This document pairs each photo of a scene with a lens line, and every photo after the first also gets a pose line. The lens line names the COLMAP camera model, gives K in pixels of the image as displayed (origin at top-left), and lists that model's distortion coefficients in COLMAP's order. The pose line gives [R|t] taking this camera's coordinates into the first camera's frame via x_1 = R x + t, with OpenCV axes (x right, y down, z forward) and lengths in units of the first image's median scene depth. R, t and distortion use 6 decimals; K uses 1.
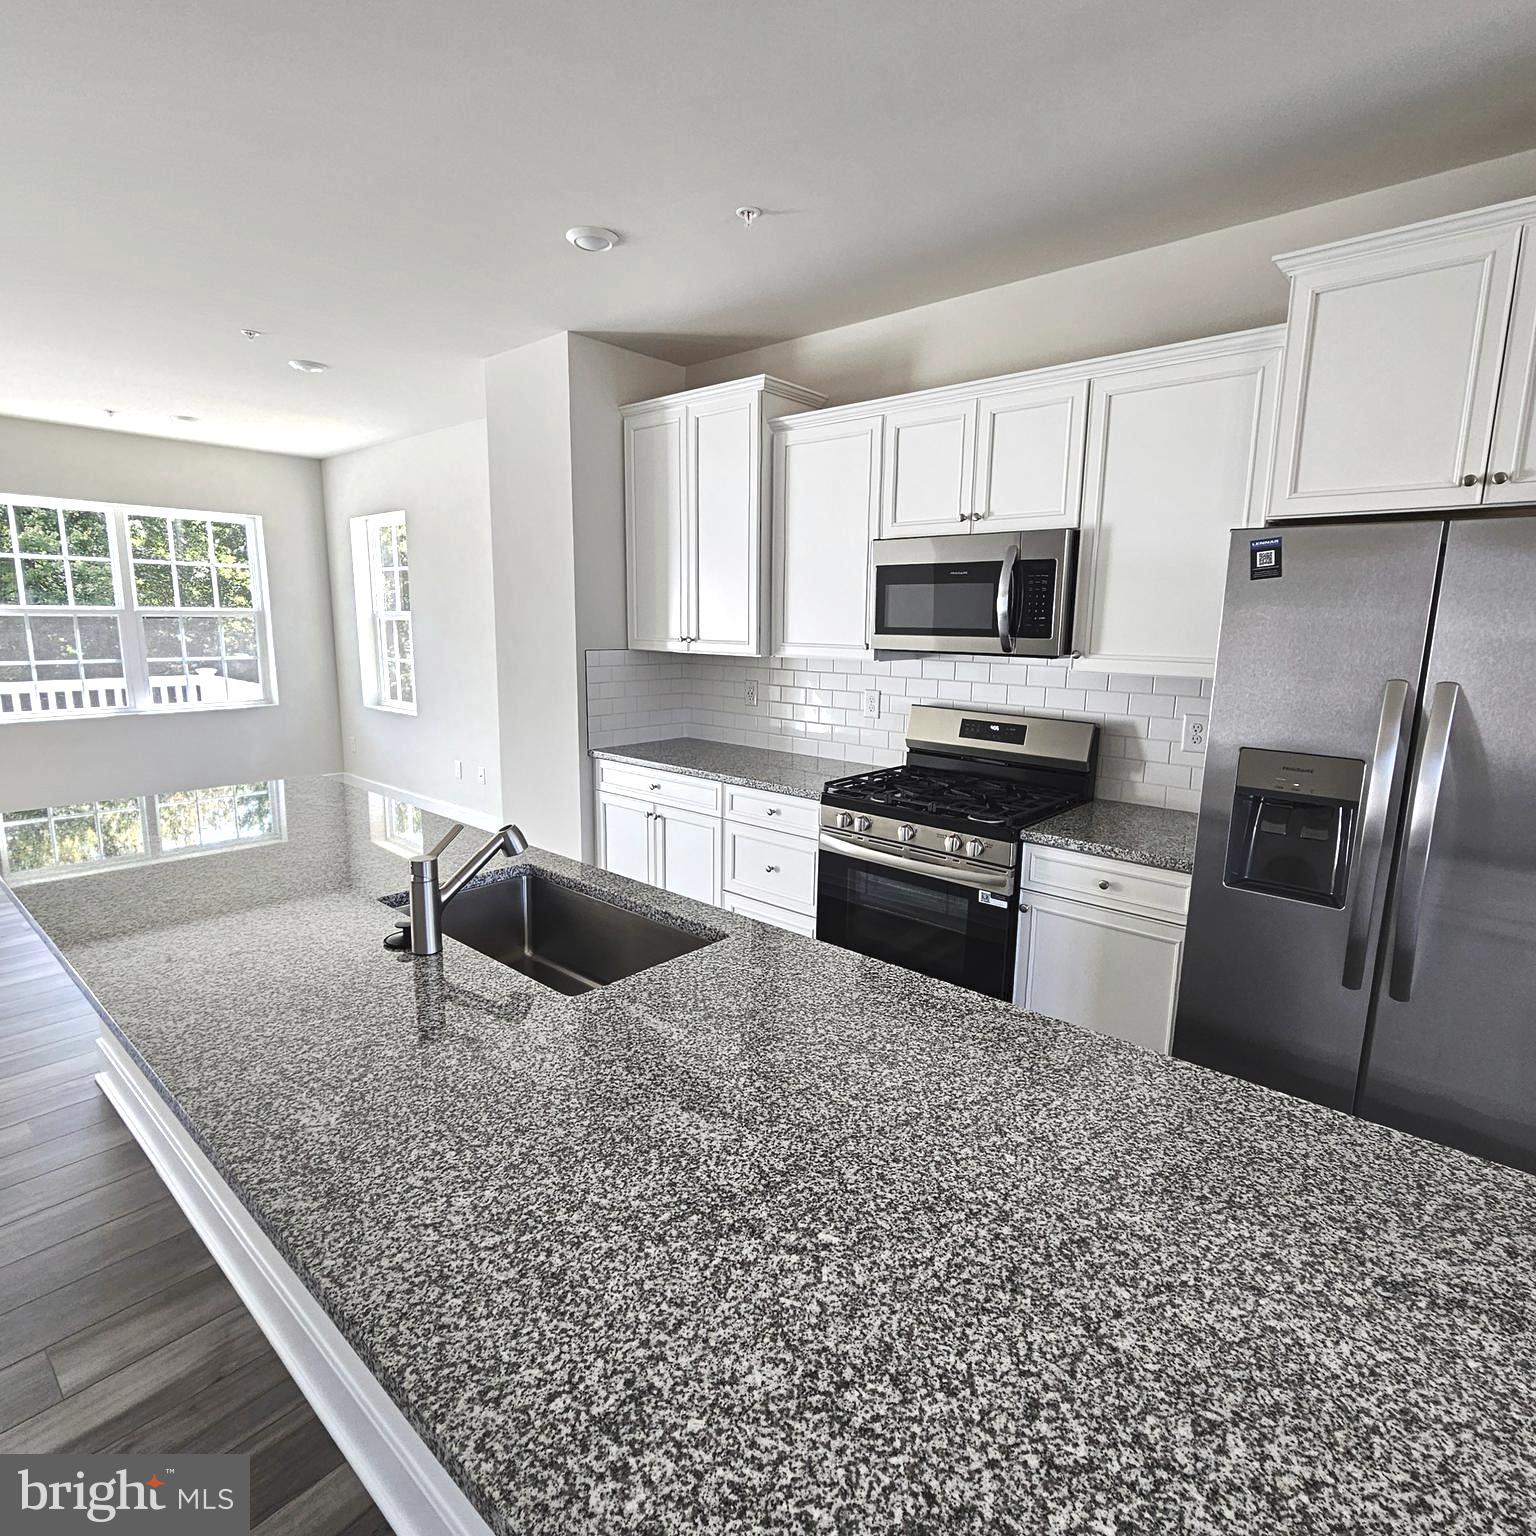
lens RADIAL K [[856.5, 0, 768.0], [0, 856.5, 768.0], [0, 0, 1]] dist [-0.001961, -0.000792]
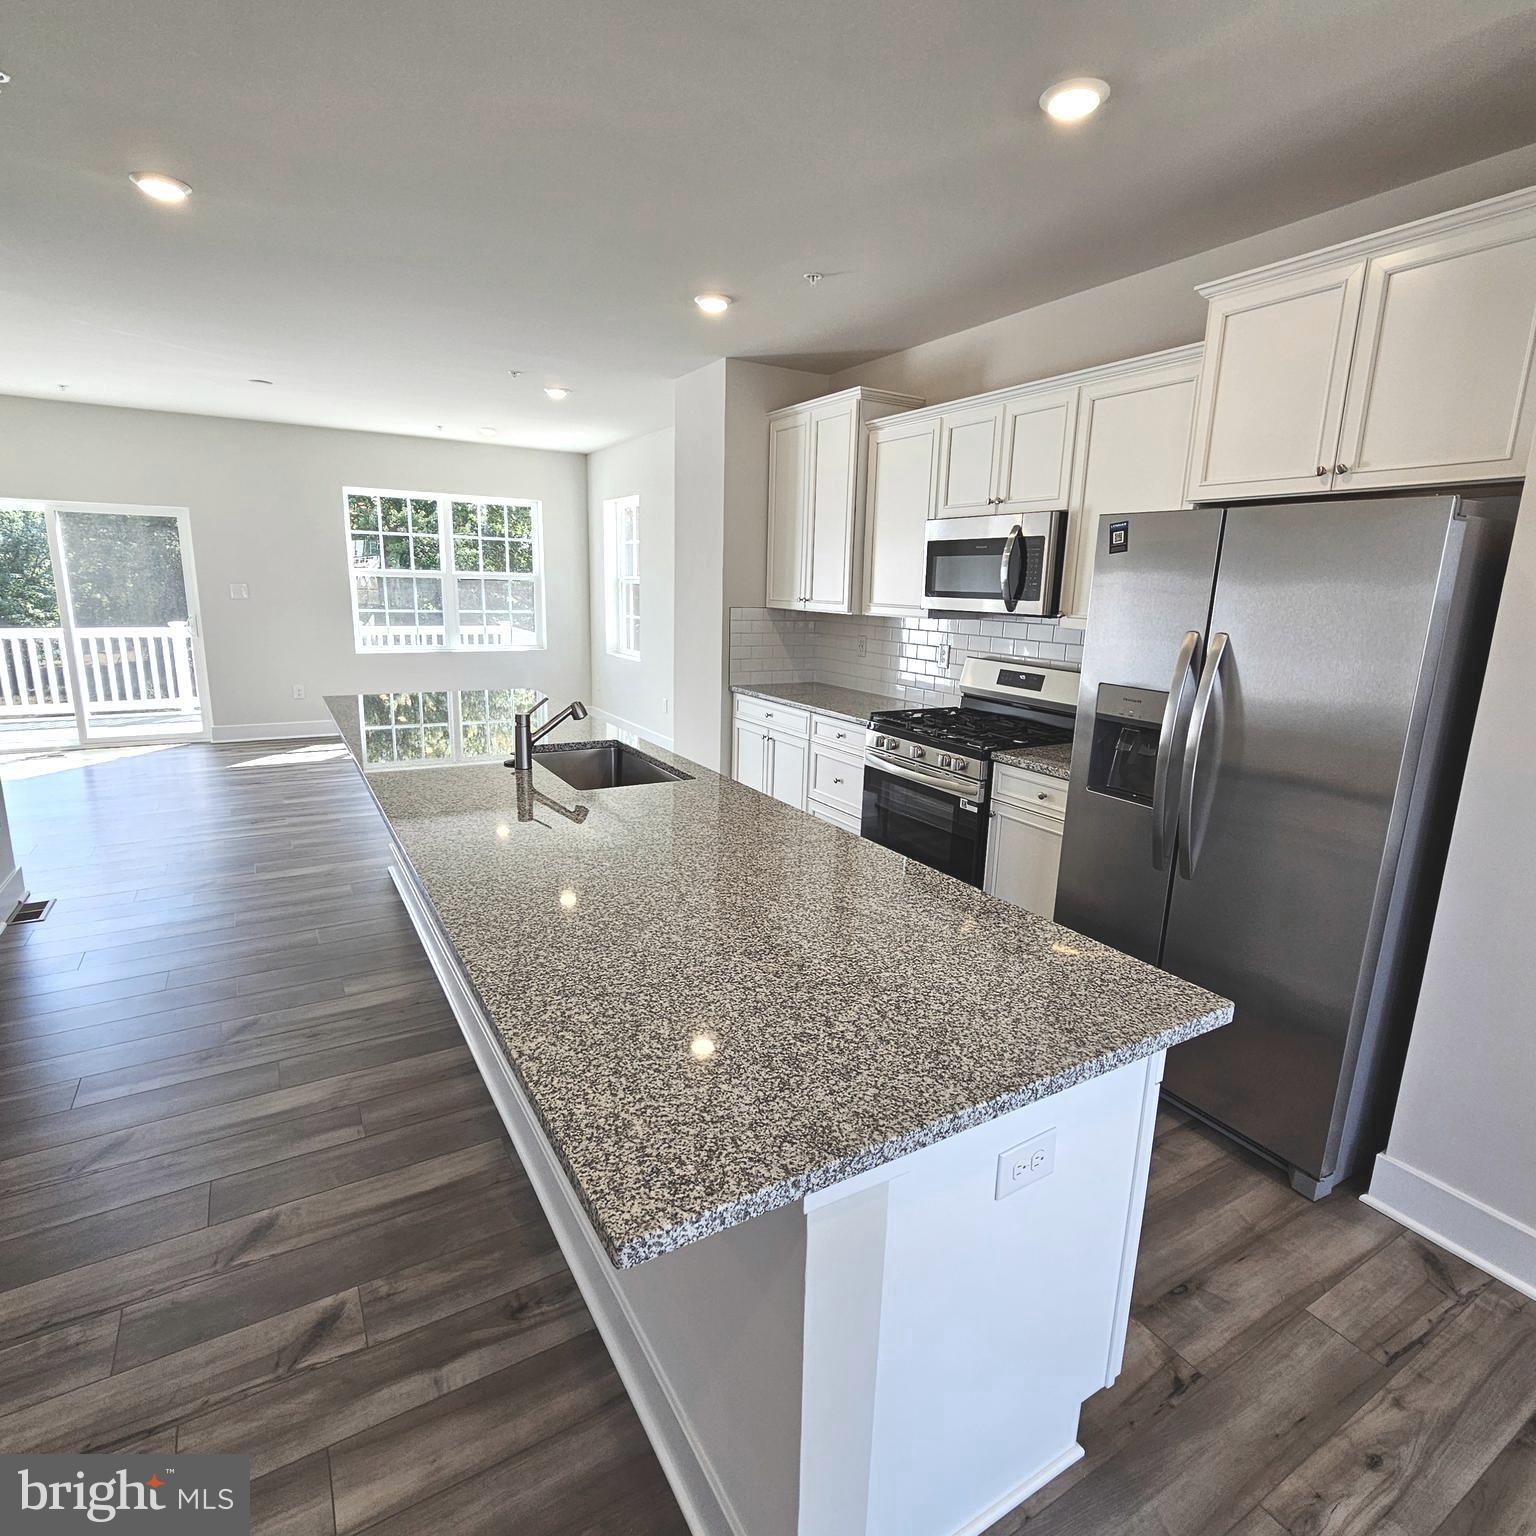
lens RADIAL K [[856.5, 0, 768.0], [0, 856.5, 768.0], [0, 0, 1]] dist [-0.001961, -0.000792]
pose [[0.950465, 0.076970, -0.301149, 0.282535], [-0.066911, 0.996806, 0.043593, 0.049129], [0.303543, -0.021284, 0.952580, -0.239266]]
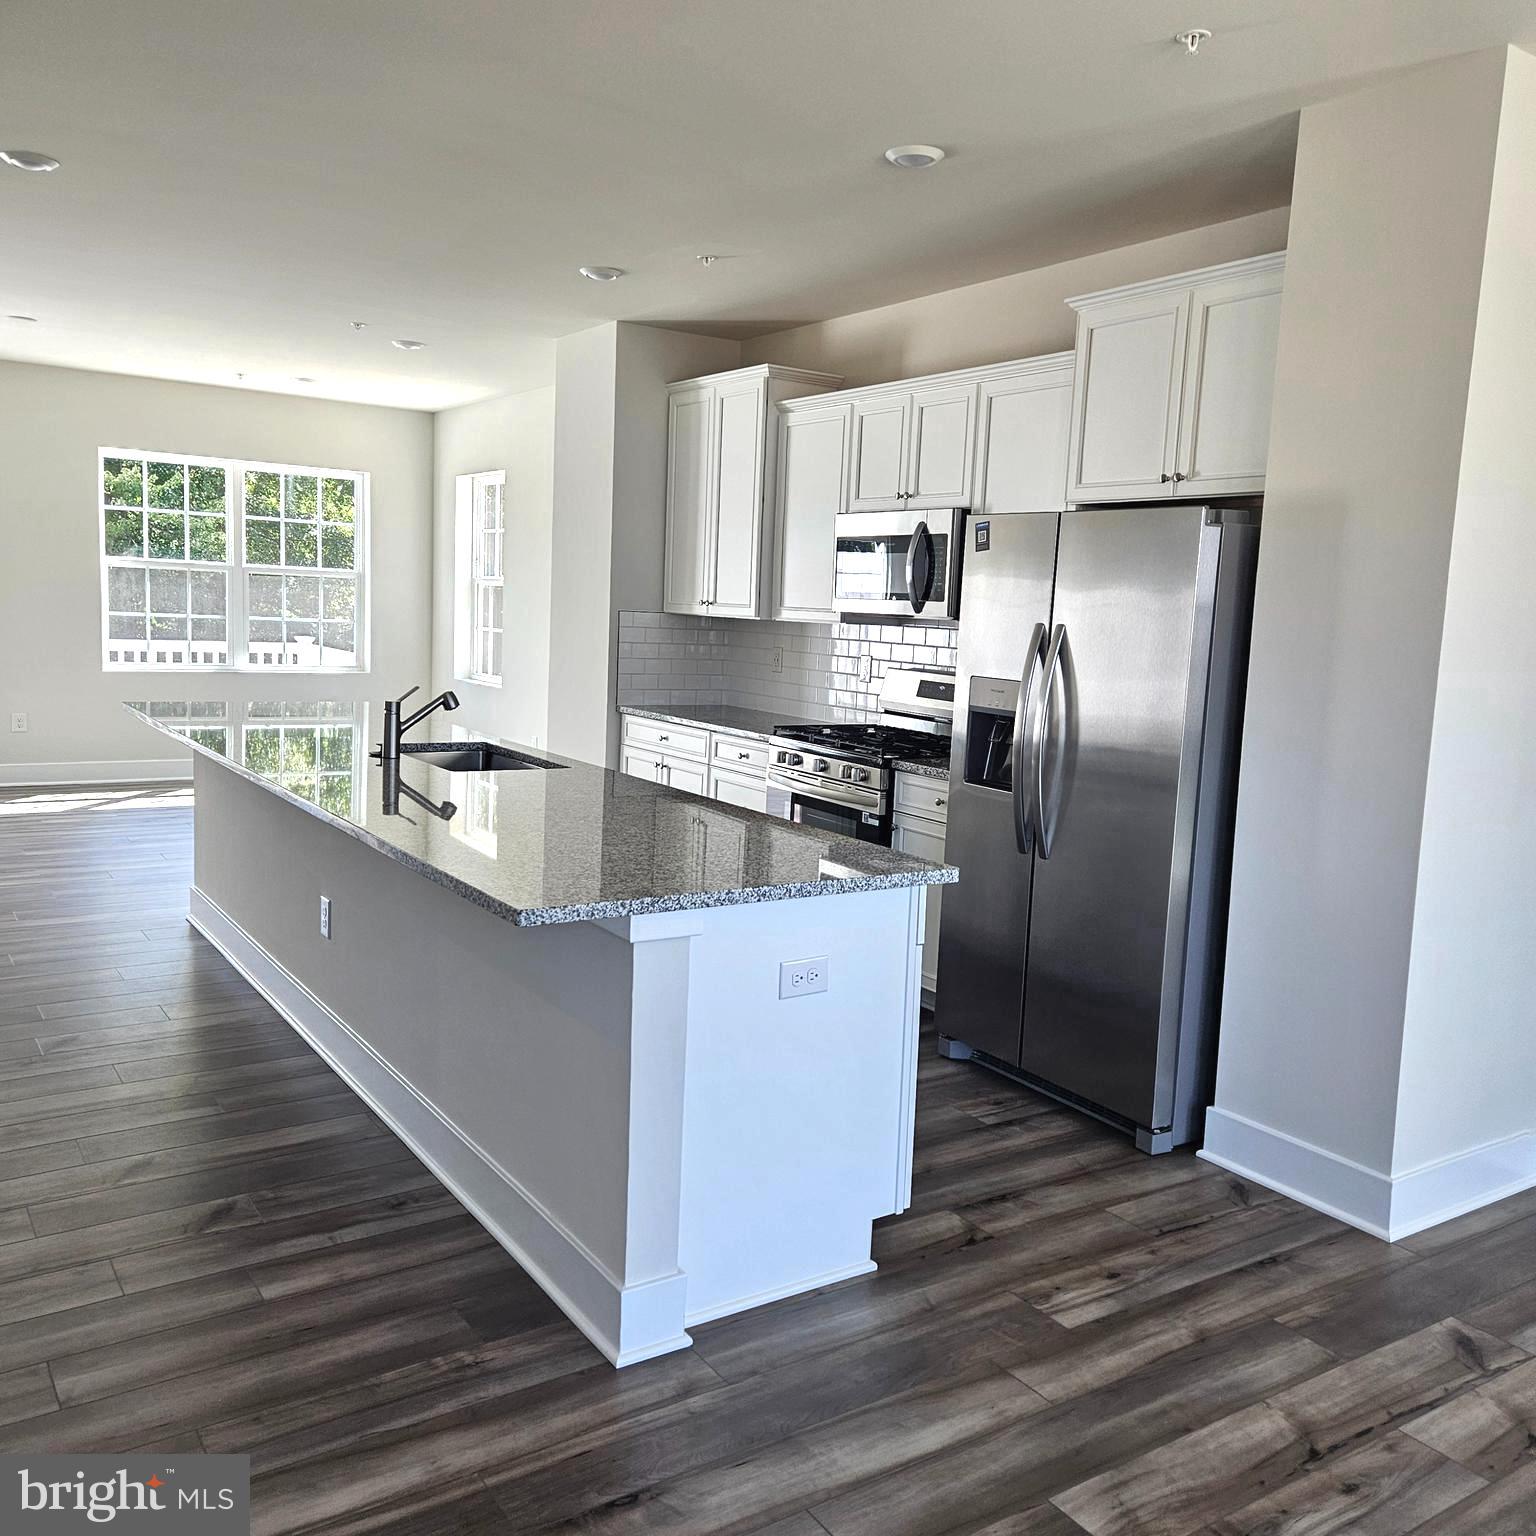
lens RADIAL K [[1386.1, 0, 783.7], [0, 1386.1, 760.1], [0, 0, 1]] dist [0.046736, 0.003406]
pose [[0.967033, 0.056904, -0.248211, 0.484742], [-0.073560, 0.995583, -0.058346, 0.151694], [0.243794, 0.074681, 0.966947, -0.687342]]
